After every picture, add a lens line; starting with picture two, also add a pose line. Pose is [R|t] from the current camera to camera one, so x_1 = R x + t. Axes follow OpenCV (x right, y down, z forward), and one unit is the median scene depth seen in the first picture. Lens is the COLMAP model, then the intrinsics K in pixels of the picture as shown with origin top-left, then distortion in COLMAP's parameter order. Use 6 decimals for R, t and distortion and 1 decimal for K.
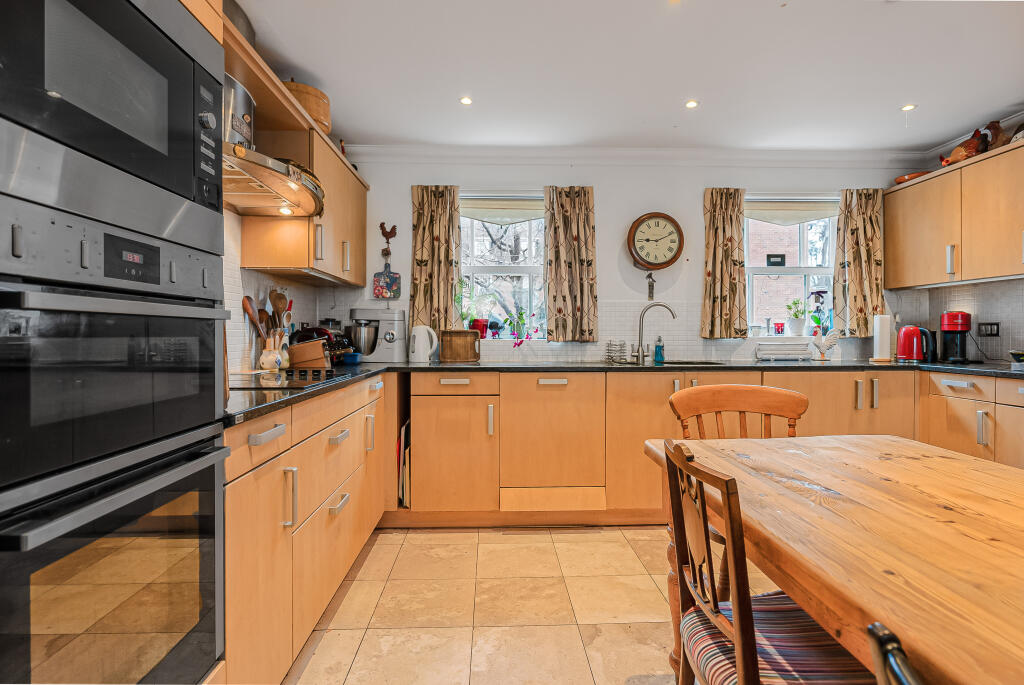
lens RADIAL K [[531.0, 0, 512.0], [0, 531.0, 342.5], [0, 0, 1]] dist [-0.002936, -0.000287]
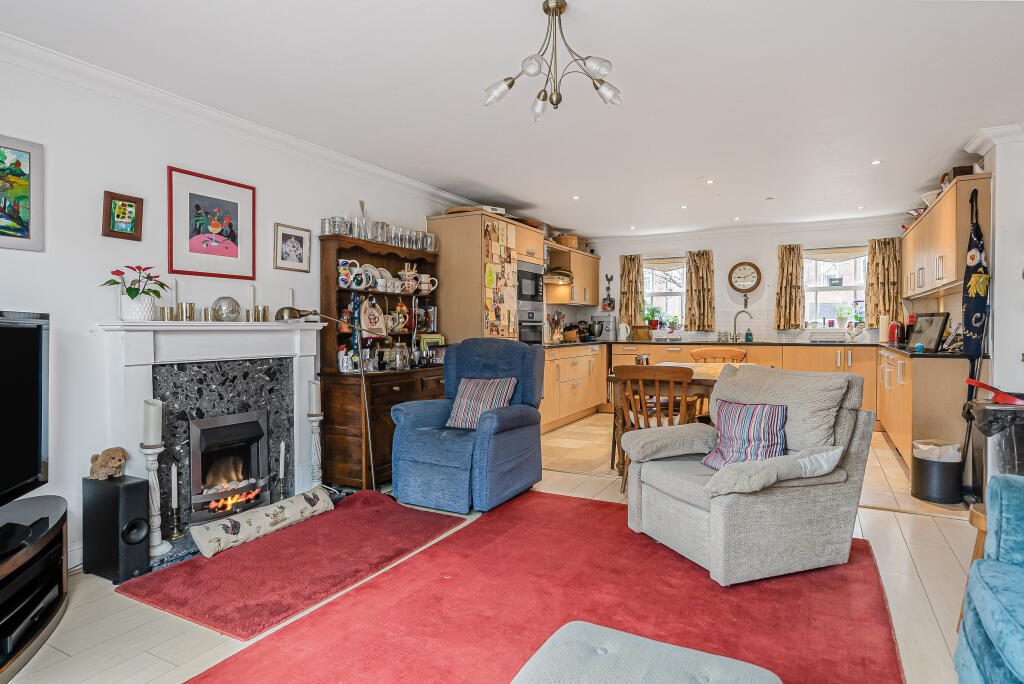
lens RADIAL K [[580.6, 0, 512.0], [0, 580.6, 342.0], [0, 0, 1]] dist [0.001331, 0.000091]
pose [[0.865795, 0.009399, -0.500311, 0.581144], [-0.004046, 0.999922, 0.011784, 0.015431], [0.500383, -0.008178, 0.865765, -1.171354]]
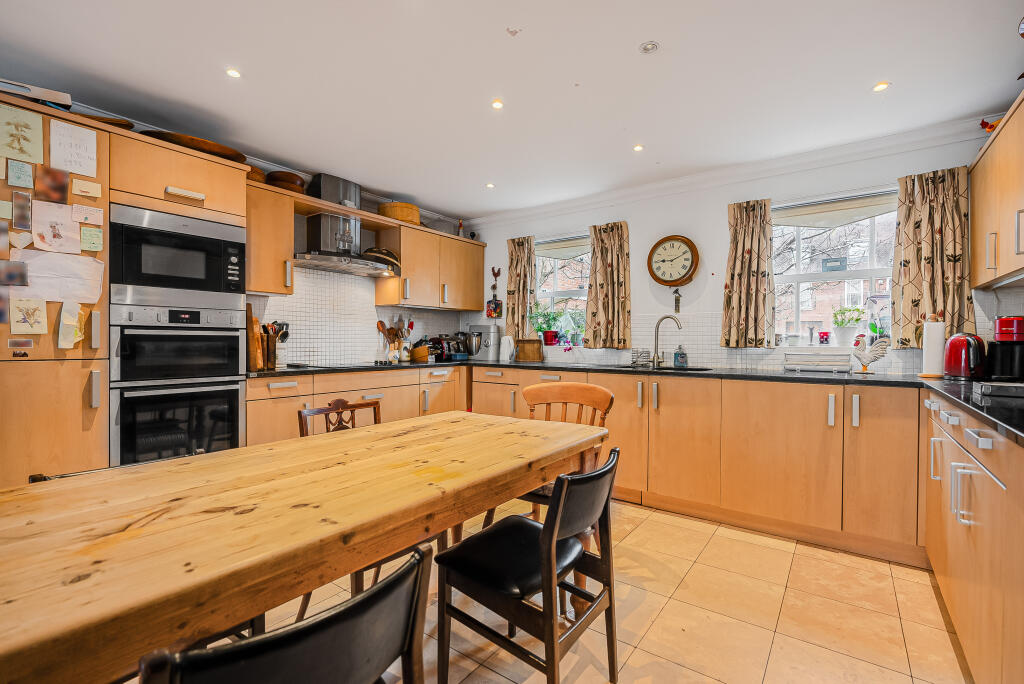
lens RADIAL K [[457.9, 0, 515.7], [0, 457.9, 346.4], [0, 0, 1]] dist [-0.001615, -0.000132]
pose [[0.786772, 0.011897, -0.617129, 0.607380], [-0.014944, 0.999888, 0.000224, -0.003728], [0.617063, 0.009046, 0.786862, 0.025940]]
